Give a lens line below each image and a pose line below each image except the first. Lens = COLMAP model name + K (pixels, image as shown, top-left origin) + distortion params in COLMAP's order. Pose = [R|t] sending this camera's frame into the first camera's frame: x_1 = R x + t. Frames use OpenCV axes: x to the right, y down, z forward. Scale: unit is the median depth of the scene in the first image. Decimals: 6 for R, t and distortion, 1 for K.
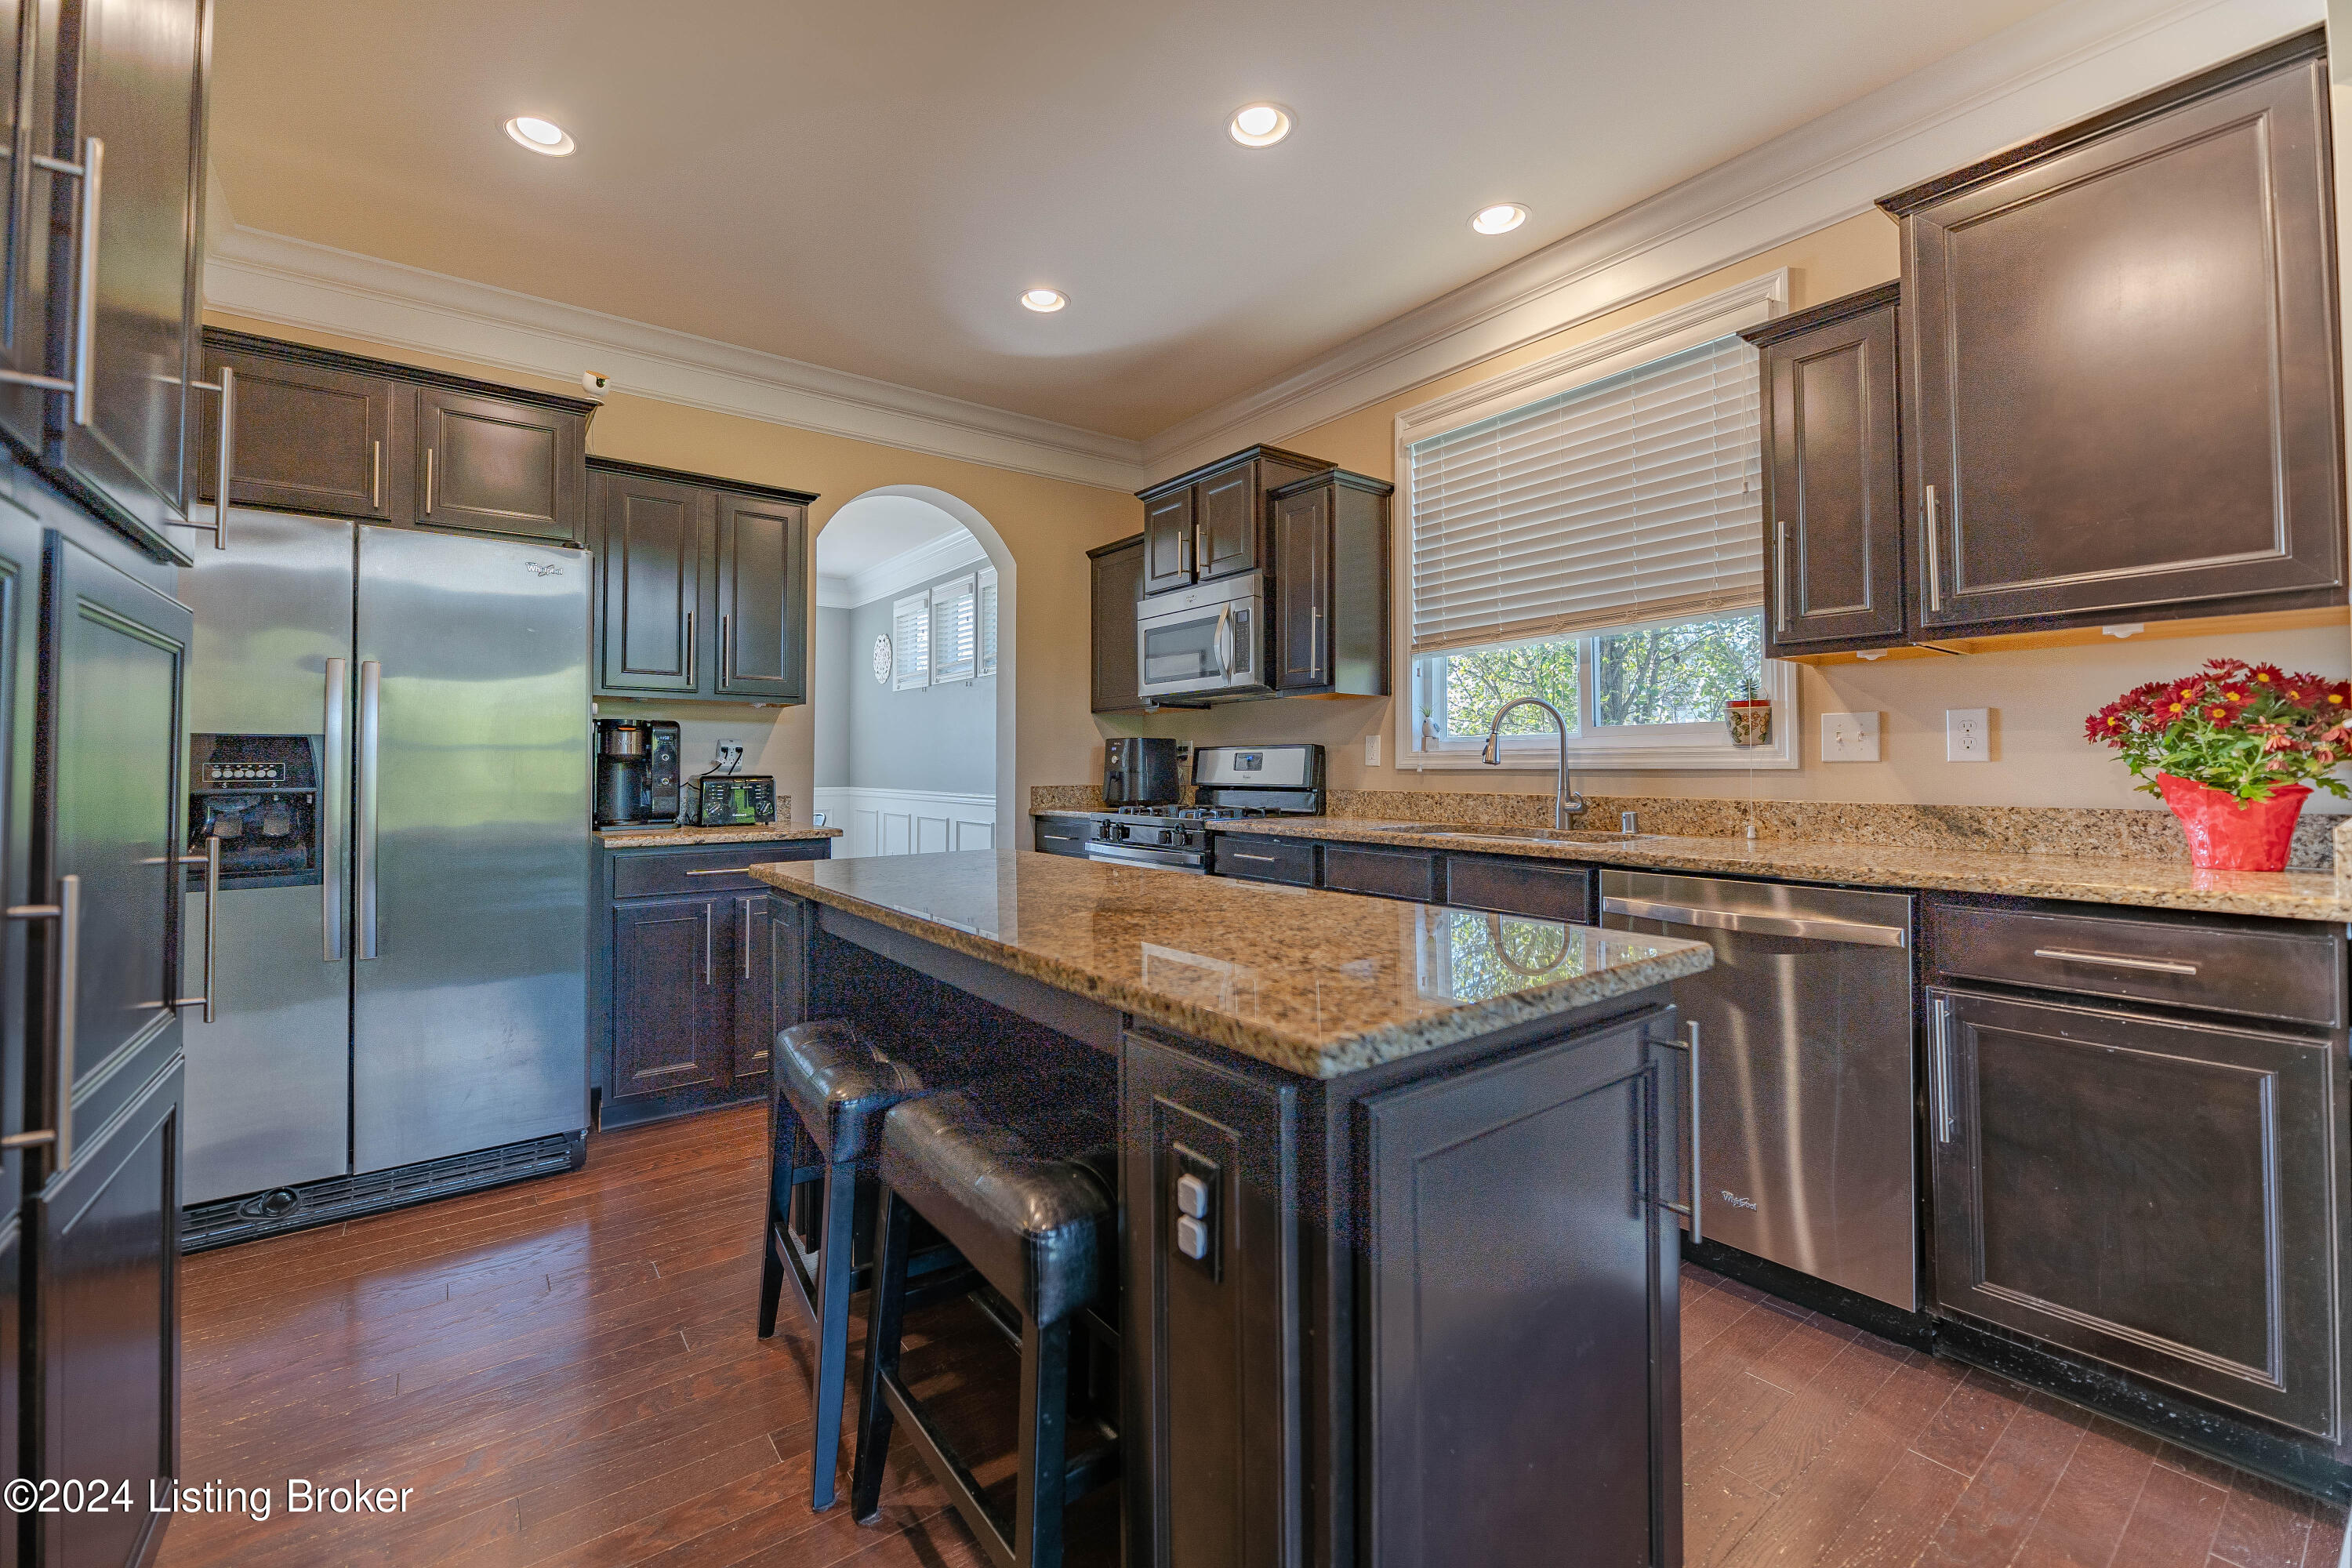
lens RADIAL K [[960.2, 0, 1169.8], [0, 960.2, 760.3], [0, 0, 1]] dist [-0.001472, -0.000072]
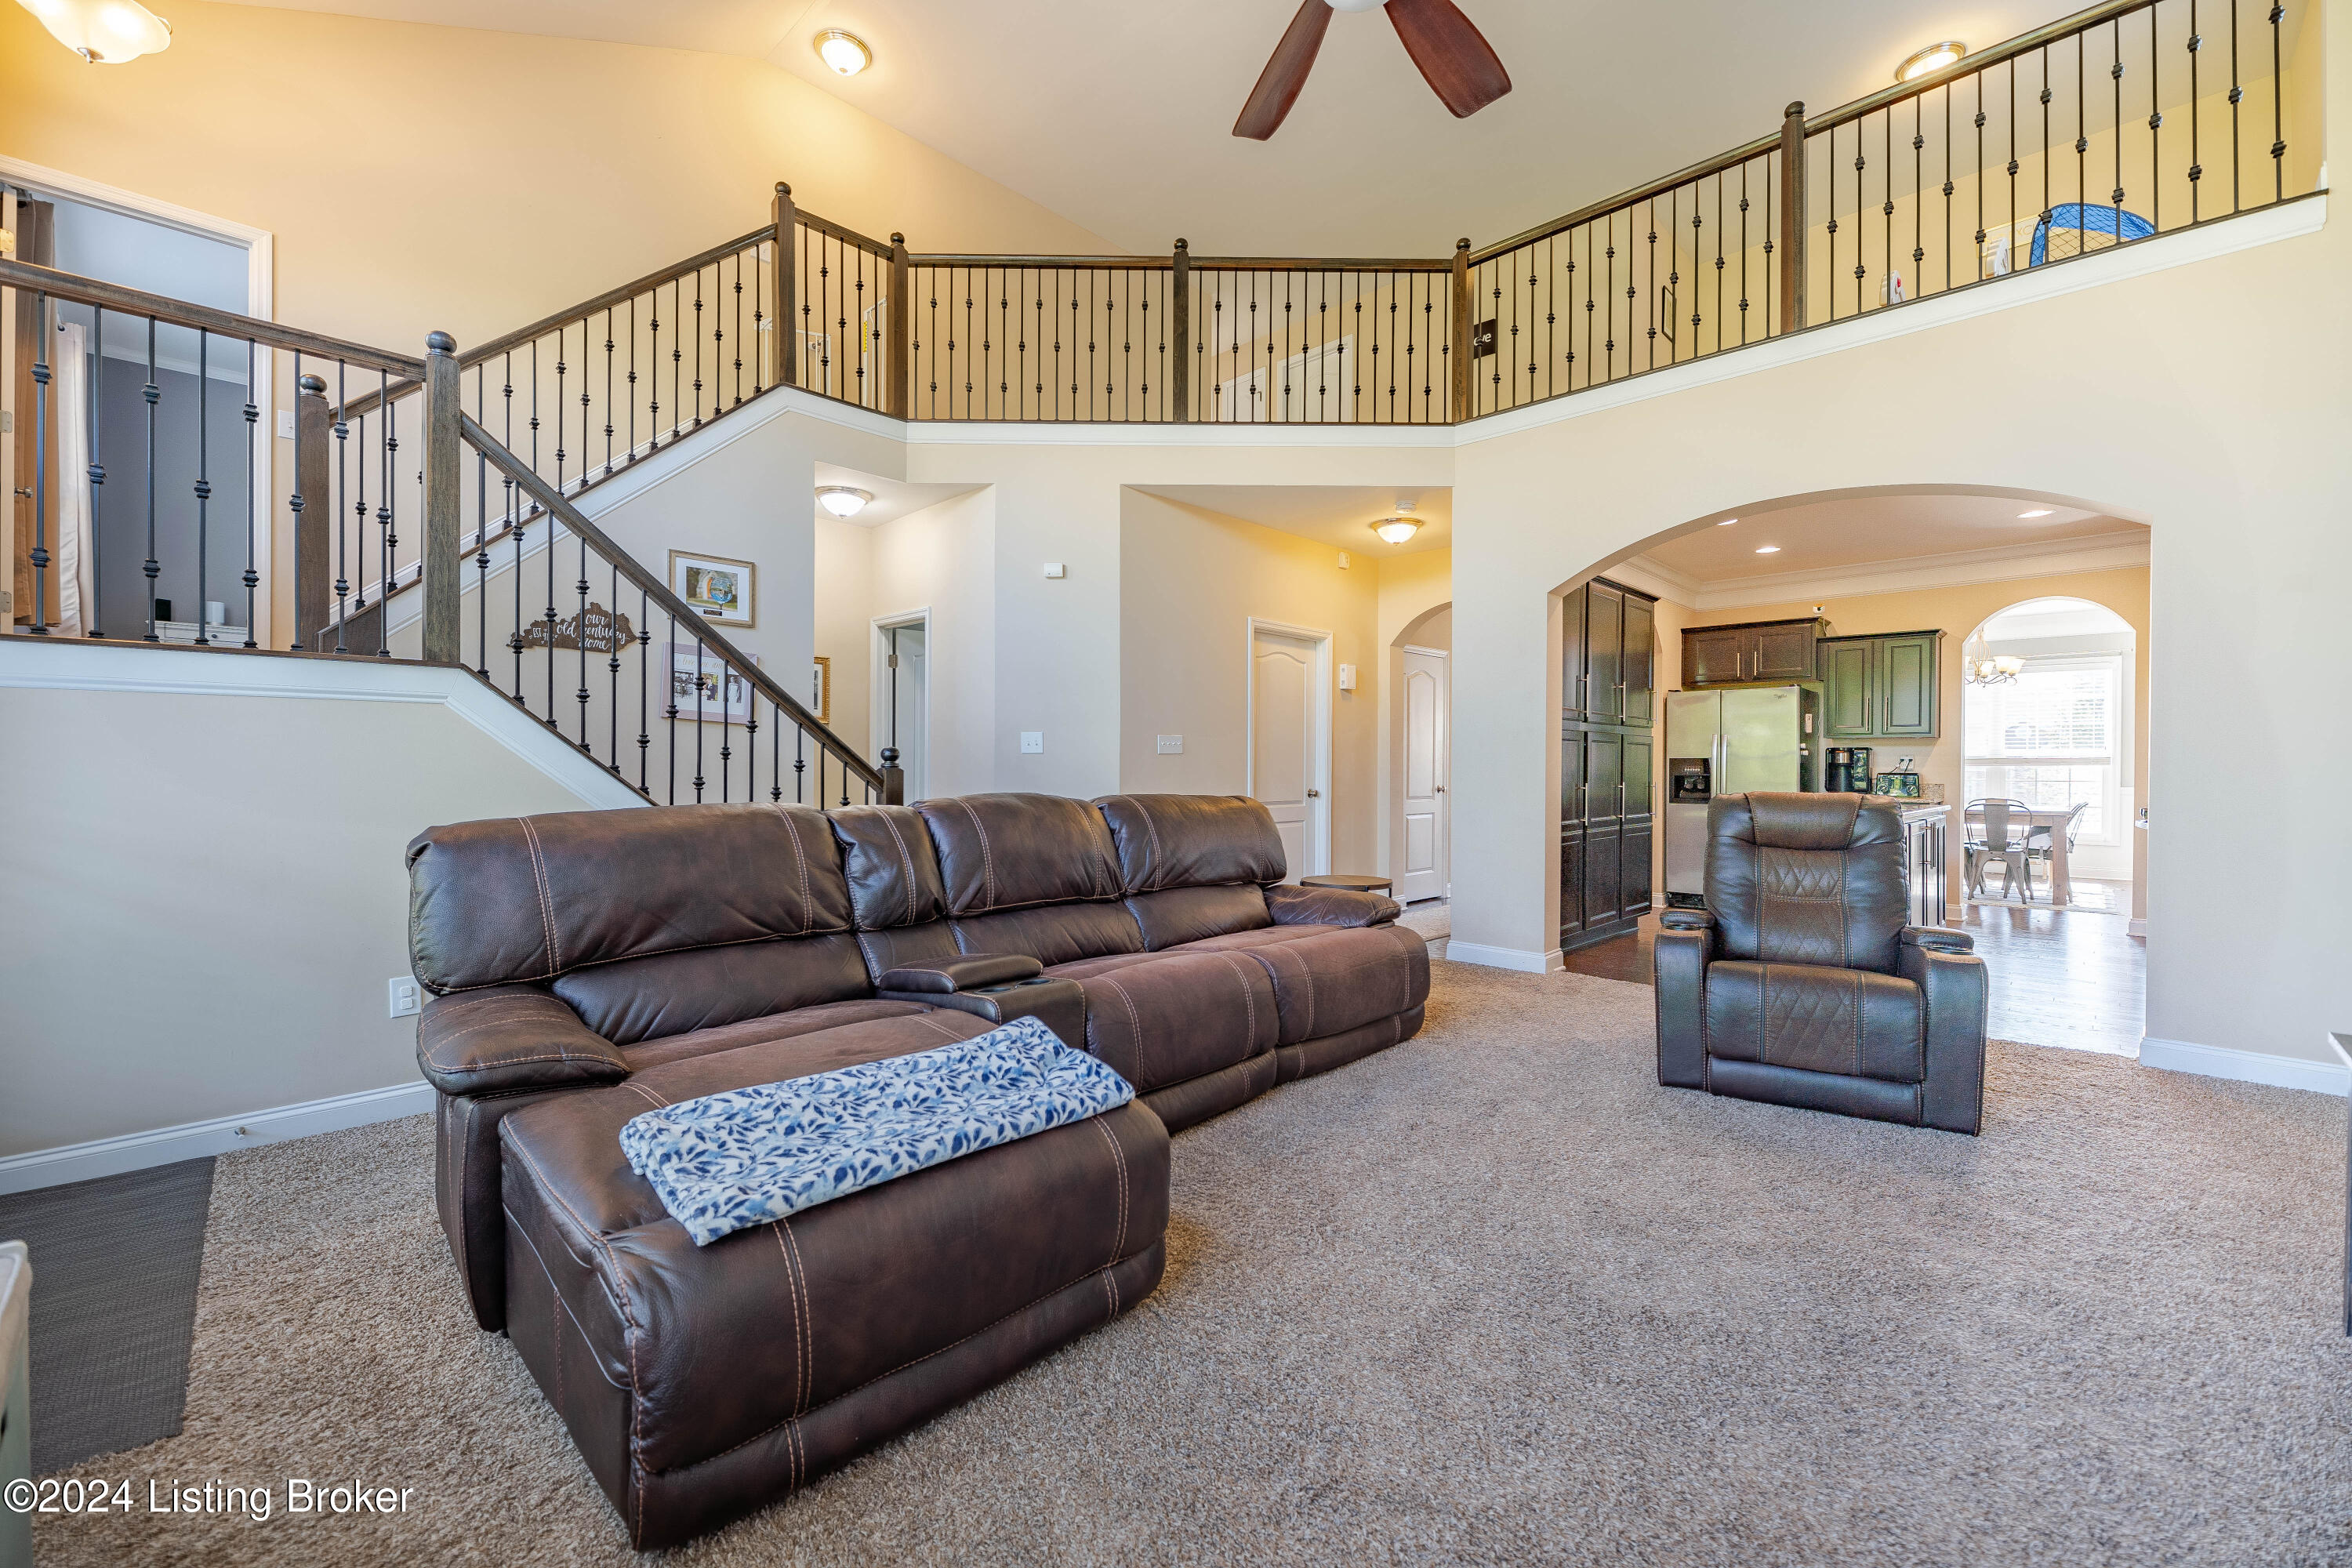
lens RADIAL K [[937.3, 0, 1176.0], [0, 937.3, 784.0], [0, 0, 1]] dist [-0.000536, -0.000024]
pose [[0.143818, 0.016726, -0.989463, 1.388033], [0.003515, 0.999842, 0.017412, 0.000261], [0.989598, -0.005982, 0.143737, -0.872092]]
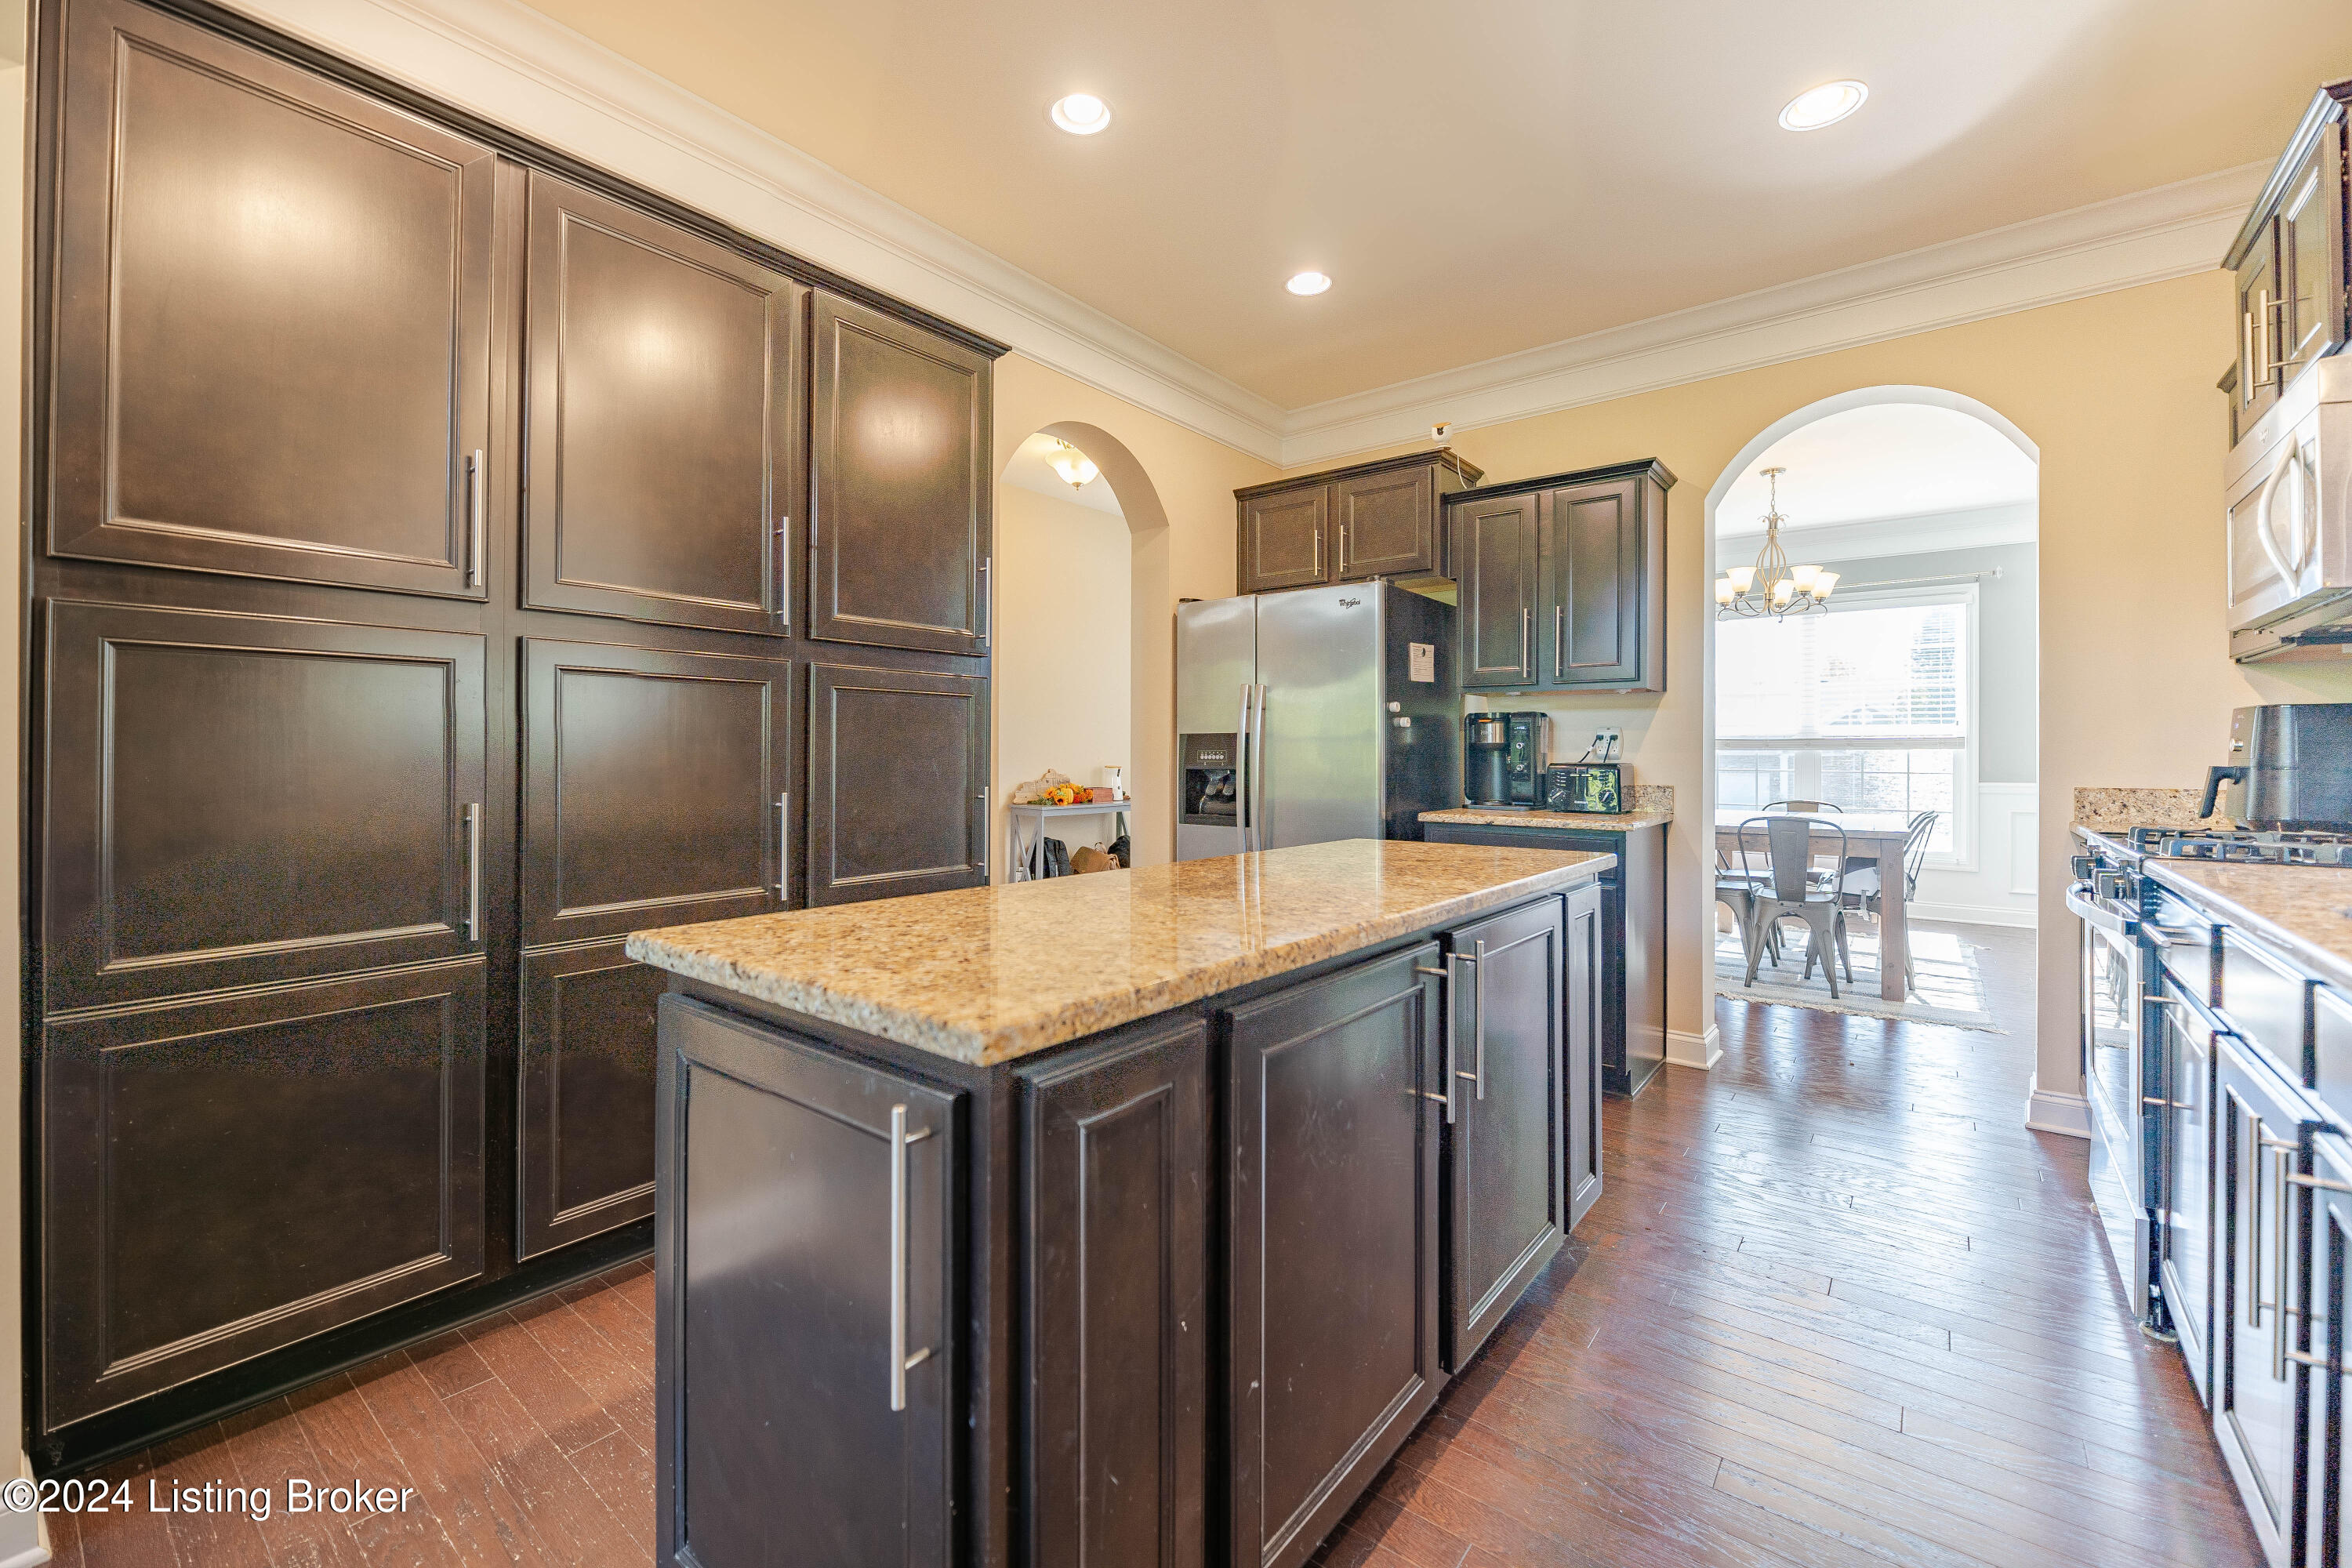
lens RADIAL K [[960.2, 0, 1169.8], [0, 960.2, 760.3], [0, 0, 1]] dist [-0.001472, -0.000072]
pose [[0.247037, 0.010577, -0.968948, 0.436954], [0.002618, 0.999929, 0.011582, 0.000088], [0.969003, -0.005398, 0.246992, 0.343165]]
